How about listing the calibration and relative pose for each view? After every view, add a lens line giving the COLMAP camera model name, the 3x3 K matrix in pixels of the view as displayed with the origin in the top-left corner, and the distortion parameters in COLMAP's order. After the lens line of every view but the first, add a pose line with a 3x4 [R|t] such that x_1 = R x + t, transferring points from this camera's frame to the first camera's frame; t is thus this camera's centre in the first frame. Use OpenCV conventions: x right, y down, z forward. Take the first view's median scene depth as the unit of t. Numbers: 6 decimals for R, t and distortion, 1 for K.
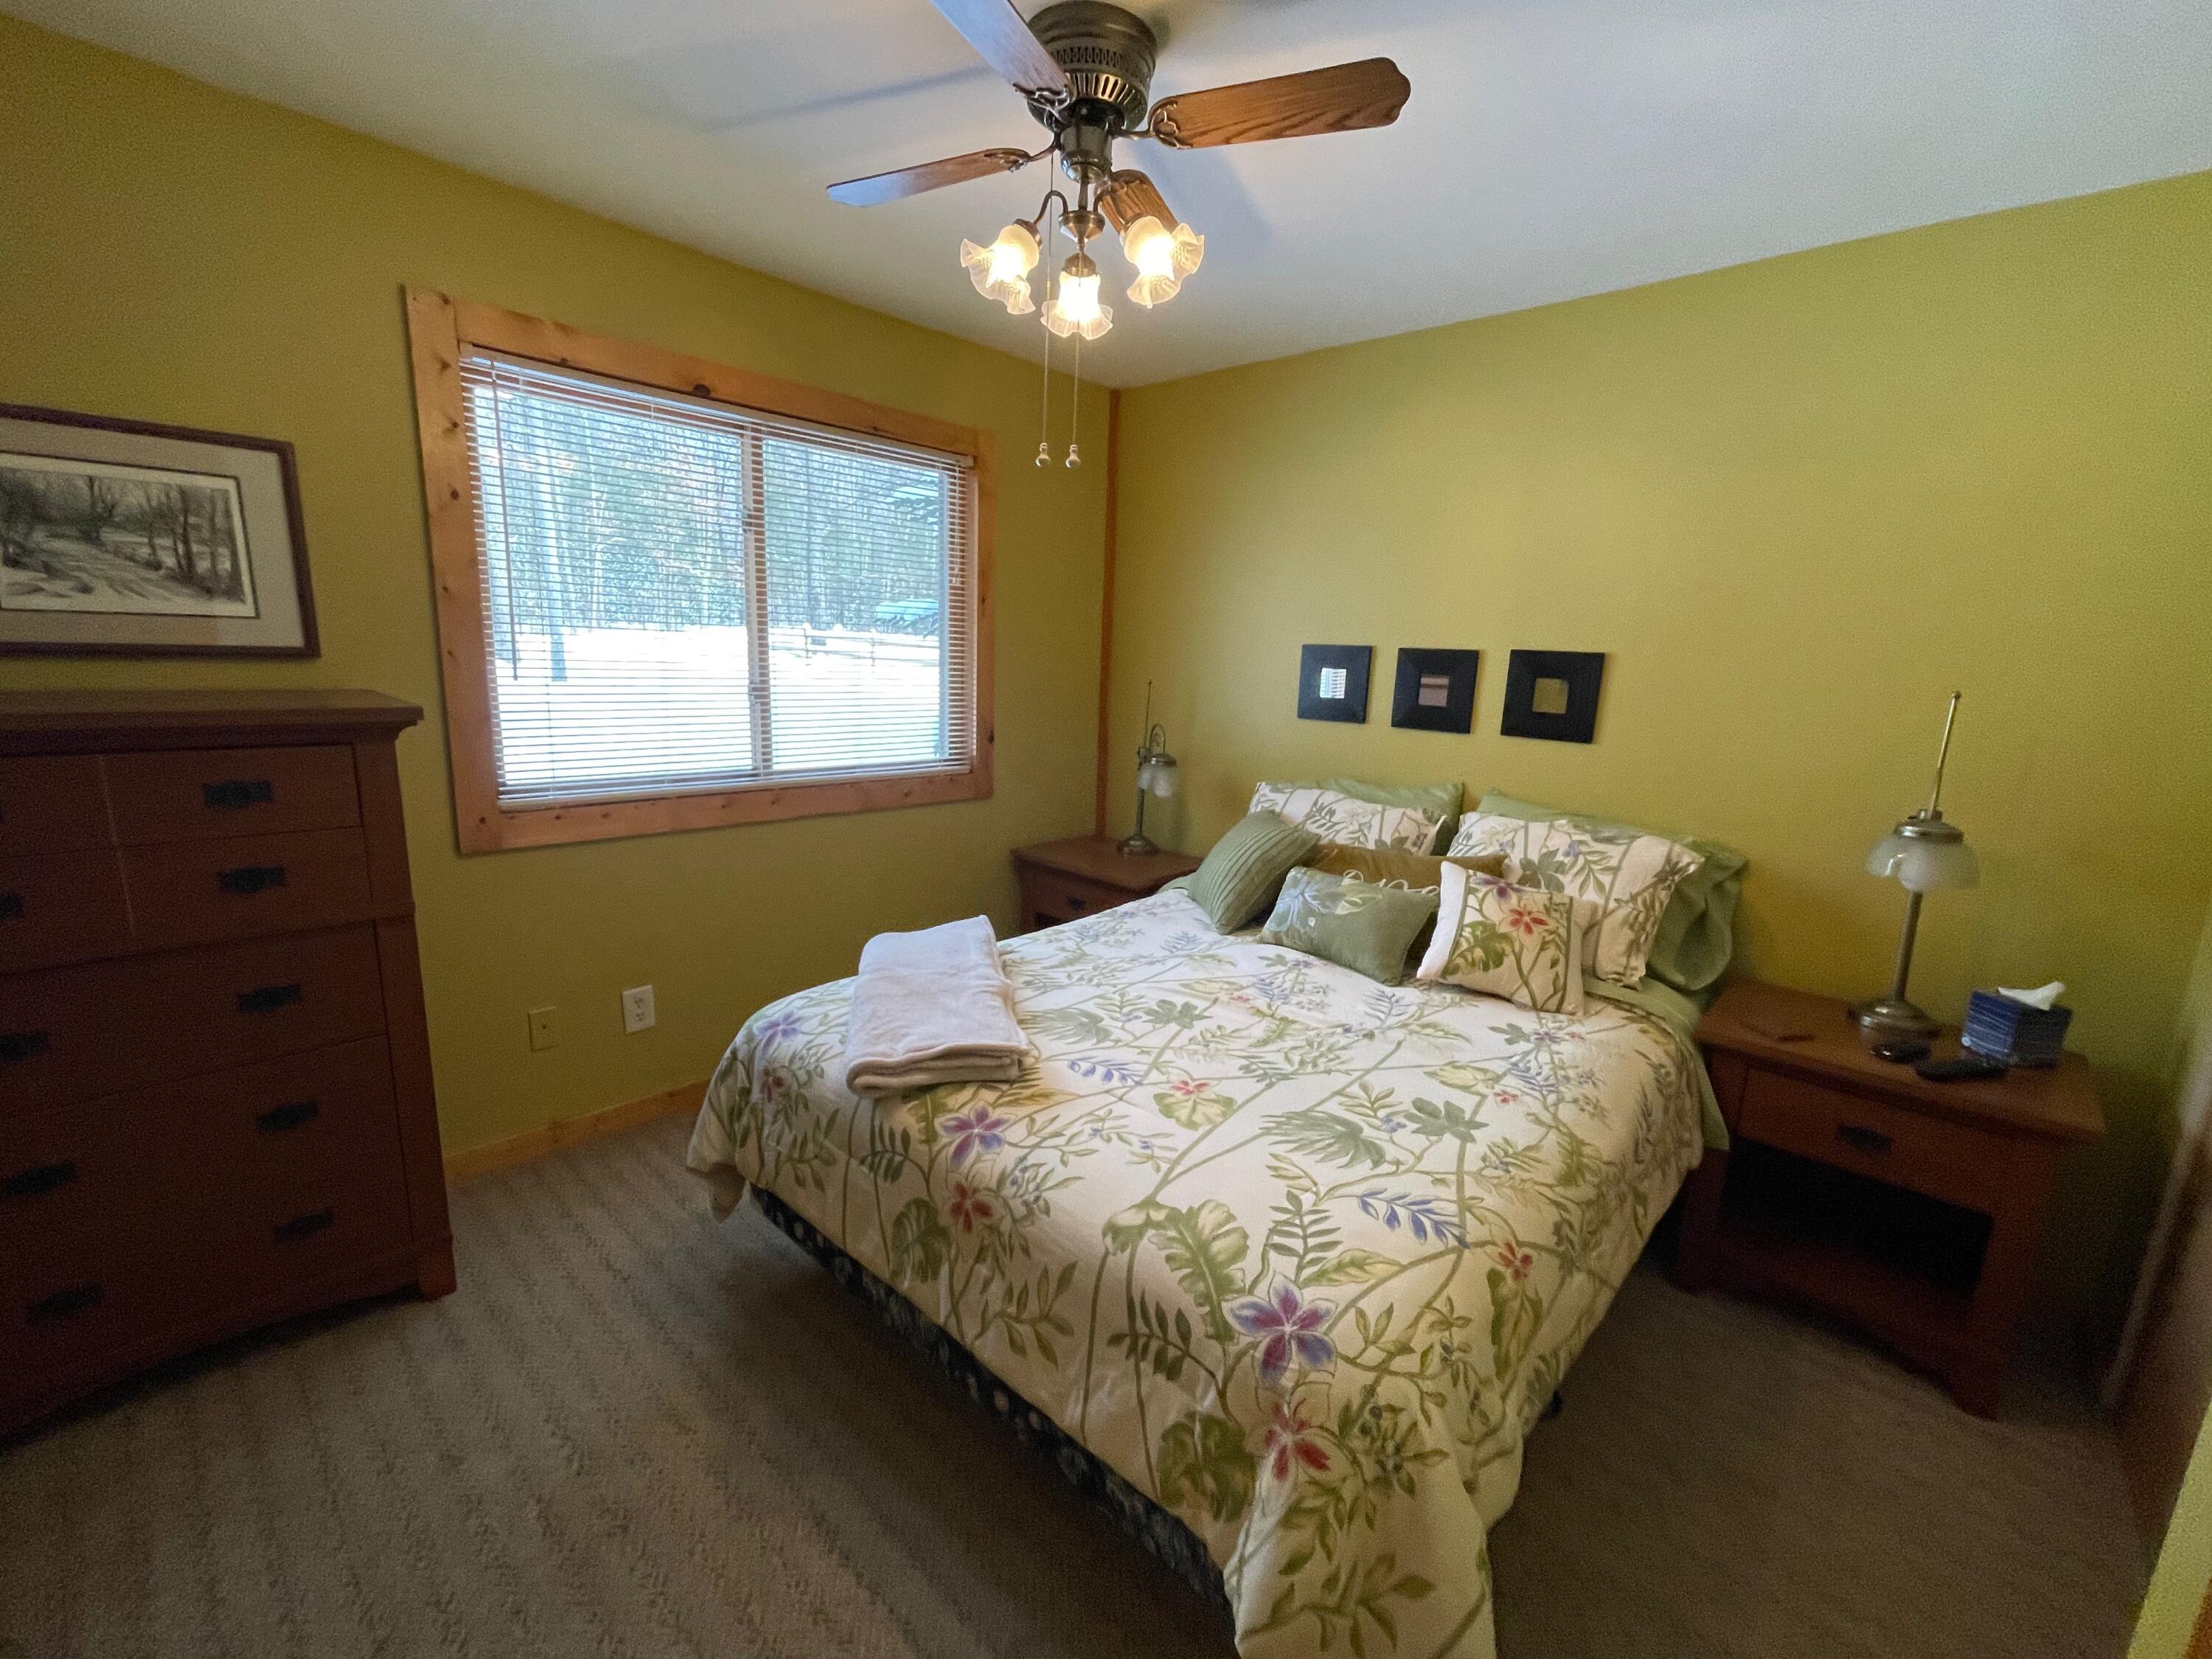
lens RADIAL K [[931.4, 0, 1100.4], [0, 931.4, 837.1], [0, 0, 1]] dist [-0.002885, 0.000523]
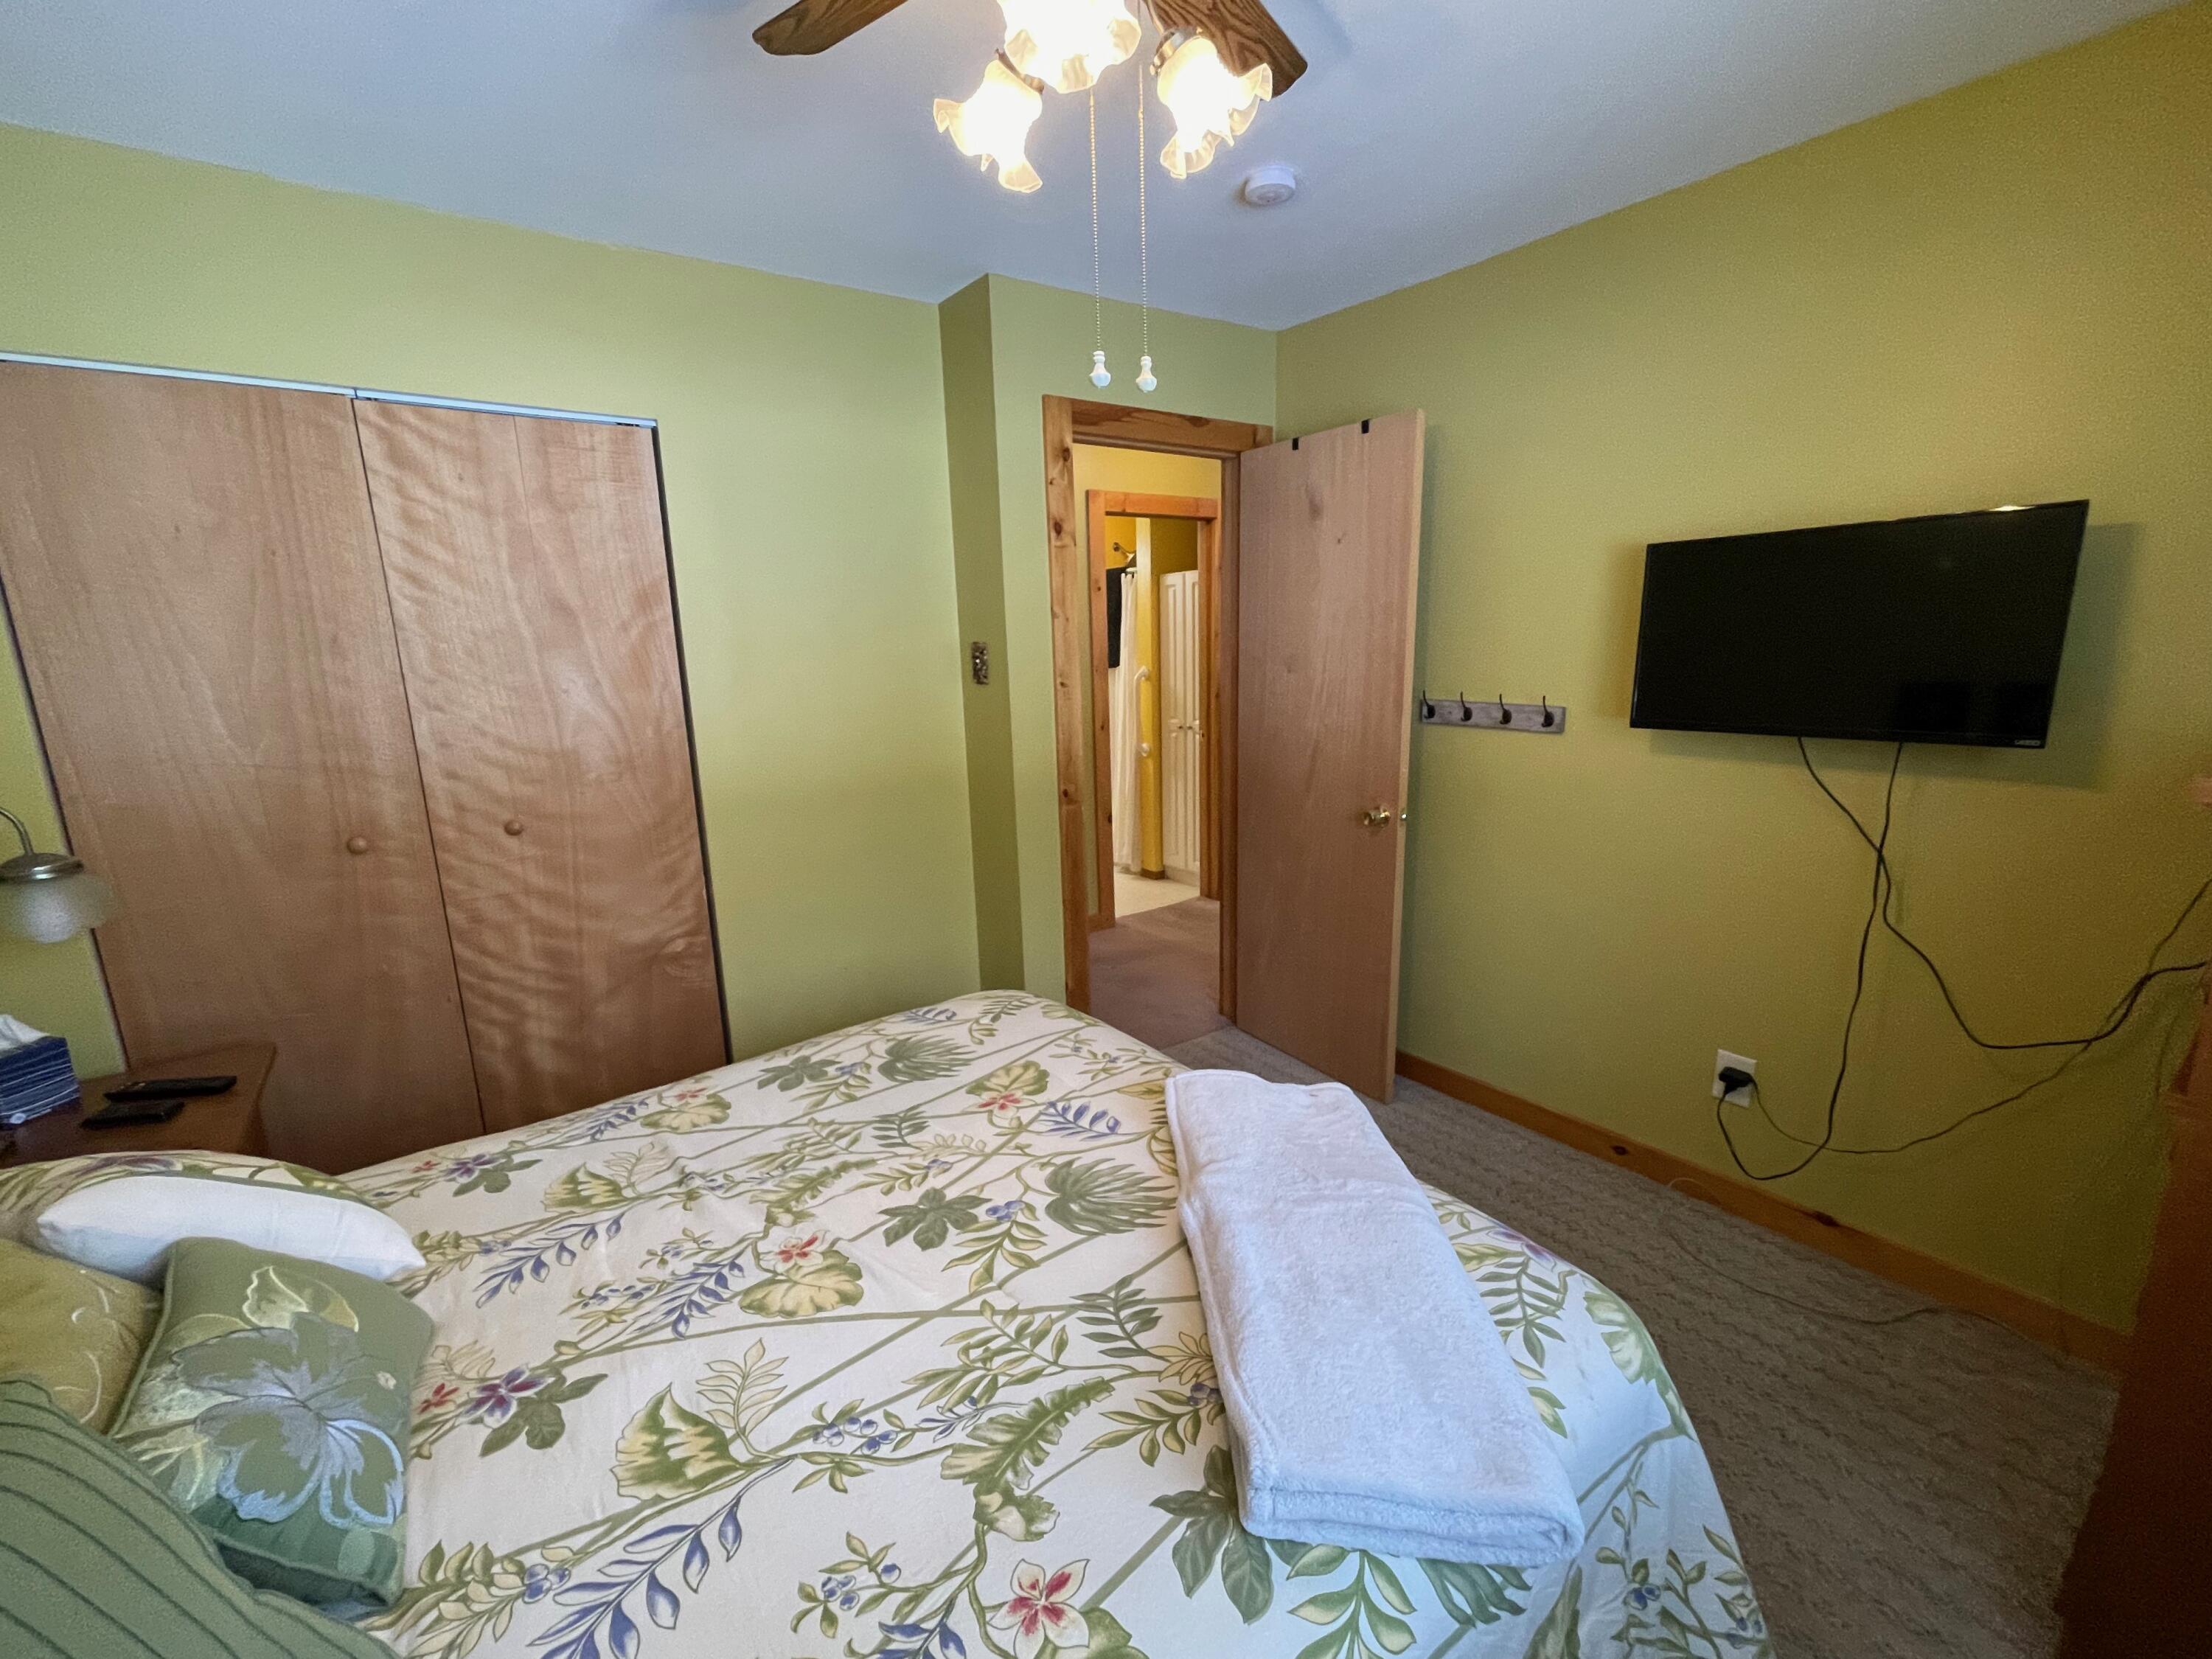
lens RADIAL K [[931.4, 0, 1100.4], [0, 931.4, 837.1], [0, 0, 1]] dist [-0.002885, 0.000523]
pose [[-0.982314, -0.051094, 0.180133, -0.152935], [0.025691, 0.916167, 0.399971, -0.340181], [-0.185468, 0.397525, -0.898652, 1.596990]]
